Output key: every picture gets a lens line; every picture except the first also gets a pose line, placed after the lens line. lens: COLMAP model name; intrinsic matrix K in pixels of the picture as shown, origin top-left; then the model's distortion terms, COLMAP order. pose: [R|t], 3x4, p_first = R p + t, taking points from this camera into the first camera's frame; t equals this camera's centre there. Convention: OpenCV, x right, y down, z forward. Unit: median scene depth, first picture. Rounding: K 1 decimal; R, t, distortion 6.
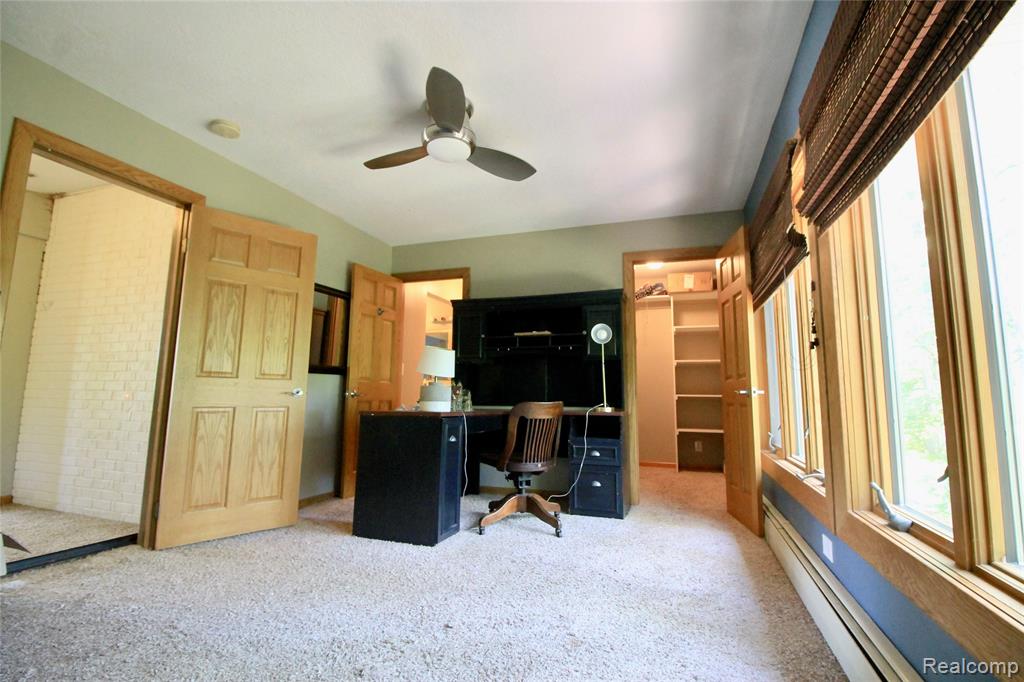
lens RADIAL K [[485.3, 0, 517.0], [0, 485.3, 330.9], [0, 0, 1]] dist [-0.000944, -0.000484]
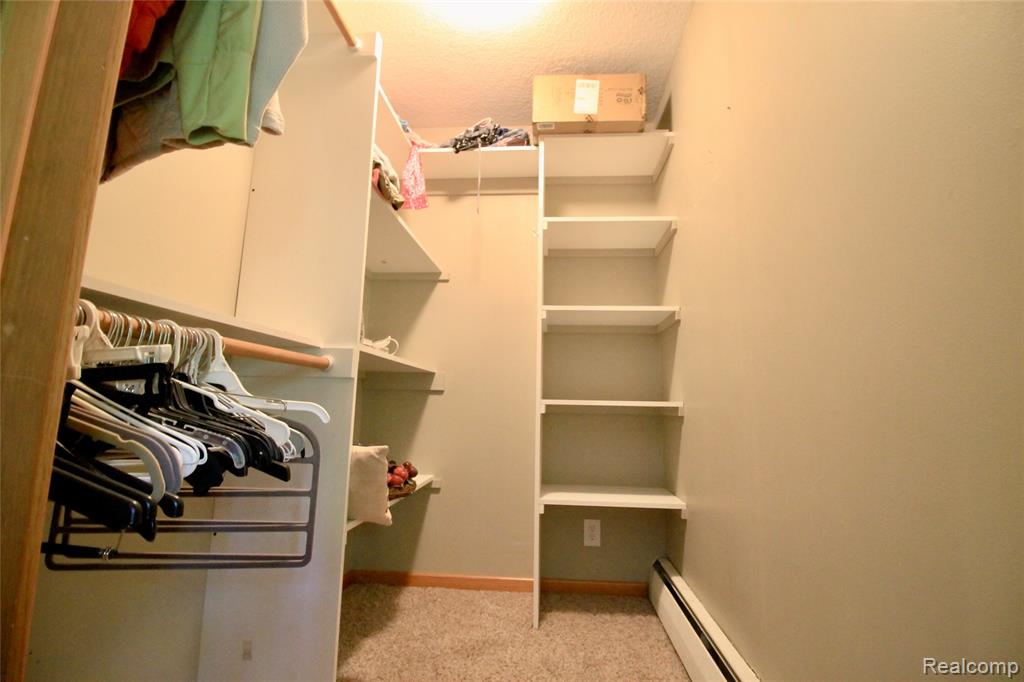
lens RADIAL K [[485.3, 0, 517.0], [0, 485.3, 330.9], [0, 0, 1]] dist [-0.000944, -0.000484]
pose [[0.967367, 0.047627, 0.248861, 0.210551], [-0.043388, 0.998805, -0.022494, 0.086376], [-0.249635, 0.010962, 0.968278, 0.630206]]
